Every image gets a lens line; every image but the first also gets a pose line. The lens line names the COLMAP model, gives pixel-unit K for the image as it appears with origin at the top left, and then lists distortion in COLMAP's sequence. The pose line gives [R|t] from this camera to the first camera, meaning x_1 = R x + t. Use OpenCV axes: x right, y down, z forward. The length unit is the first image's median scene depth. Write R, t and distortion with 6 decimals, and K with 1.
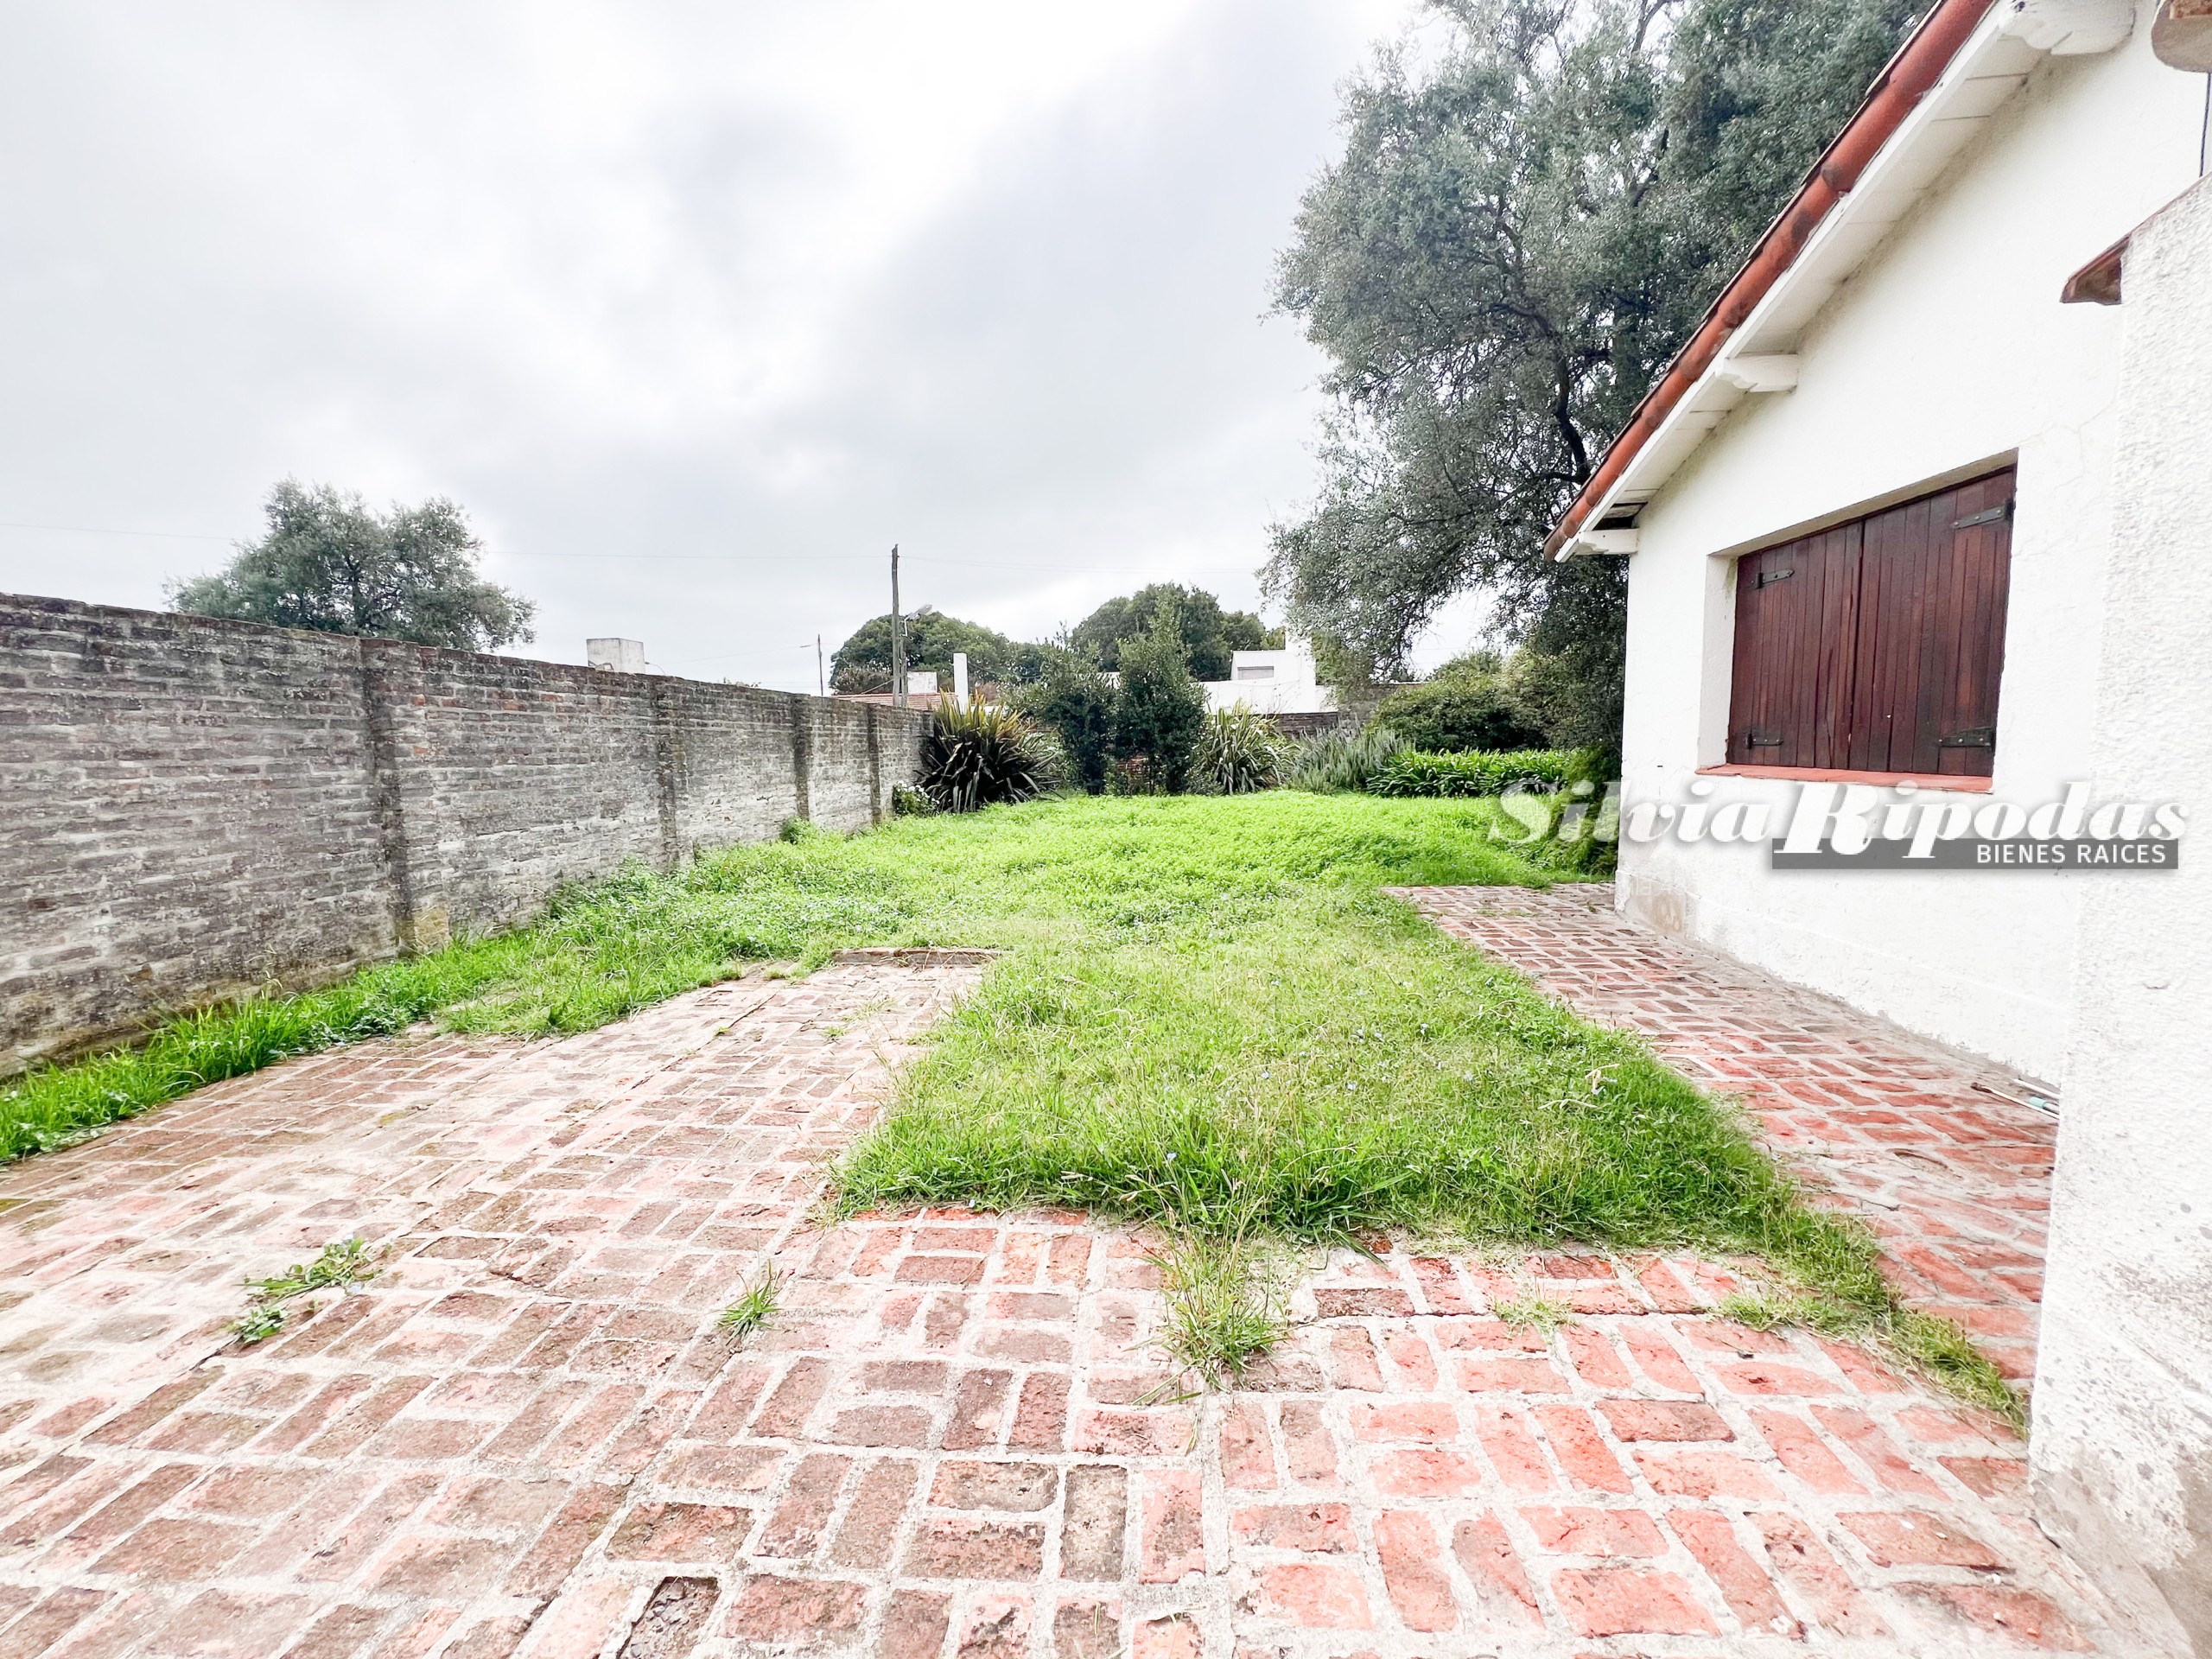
lens RADIAL K [[884.3, 0, 1112.7], [0, 884.3, 830.1], [0, 0, 1]] dist [0.002003, 0.000138]
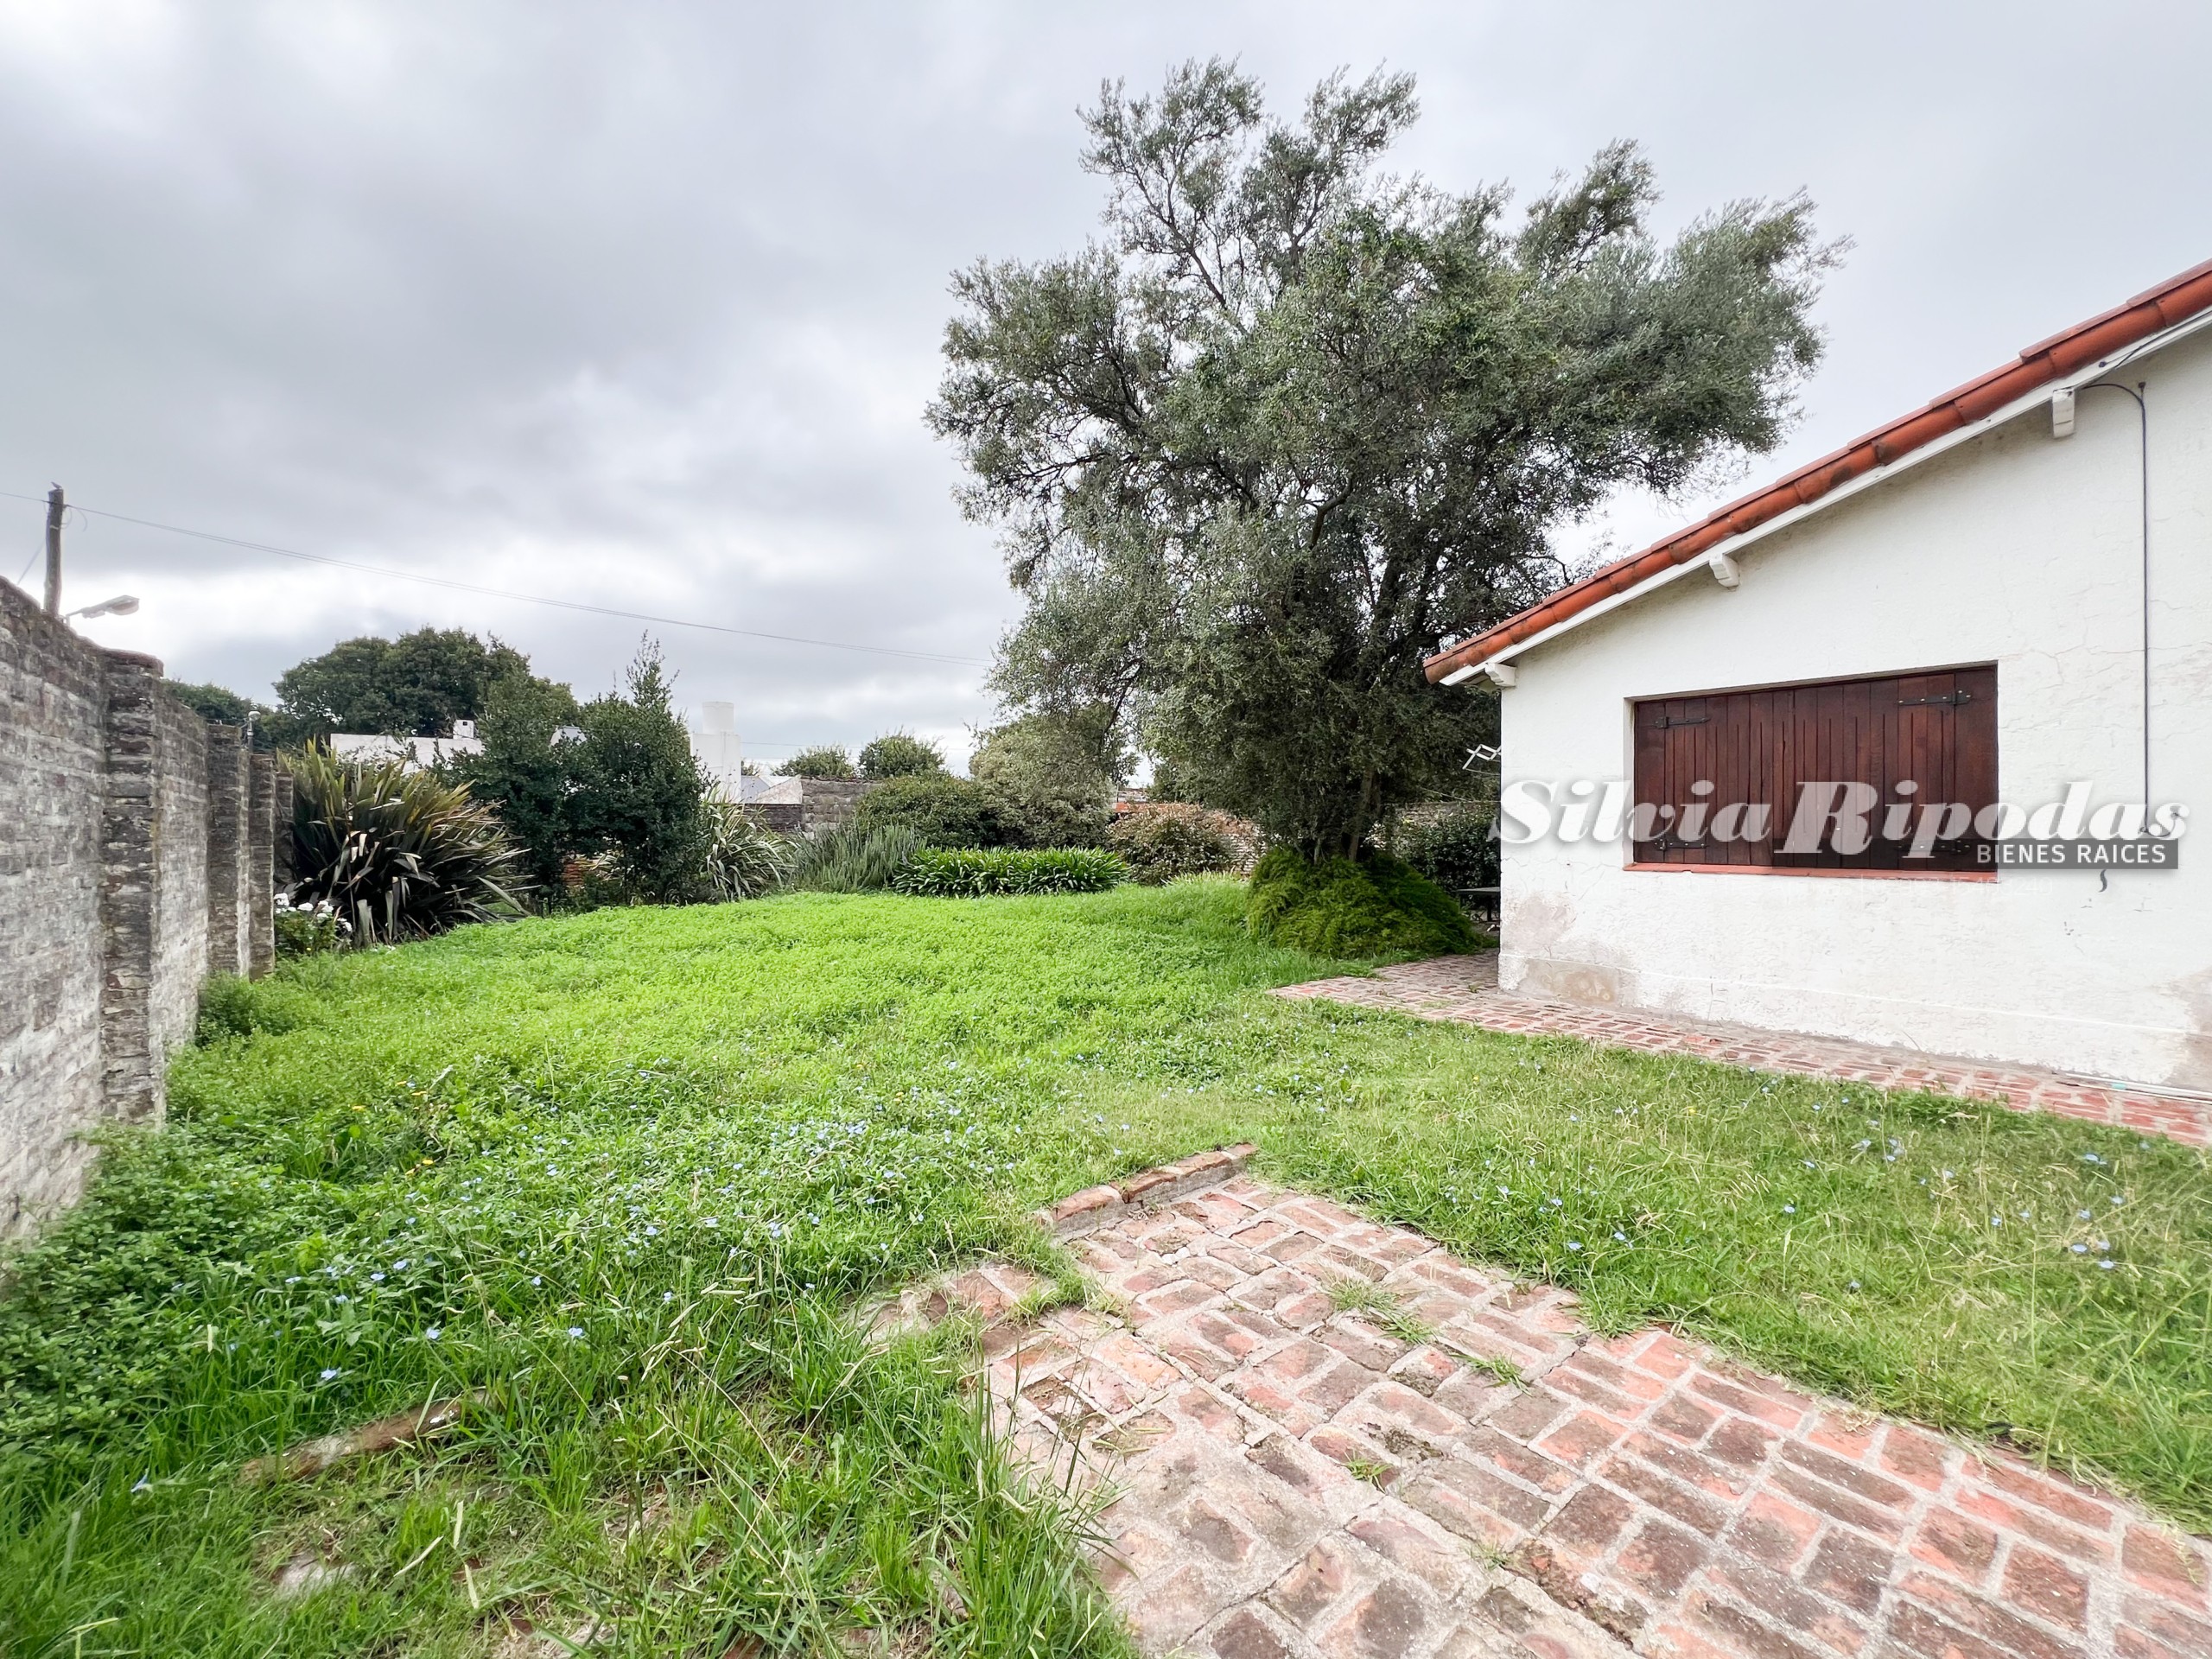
lens RADIAL K [[884.3, 0, 1106.2], [0, 884.3, 829.8], [0, 0, 1]] dist [0.002003, 0.000138]
pose [[0.713301, 0.021167, 0.700538, -0.472221], [0.055203, 0.994742, -0.086264, -0.034839], [-0.698681, 0.100204, 0.708382, 0.411019]]
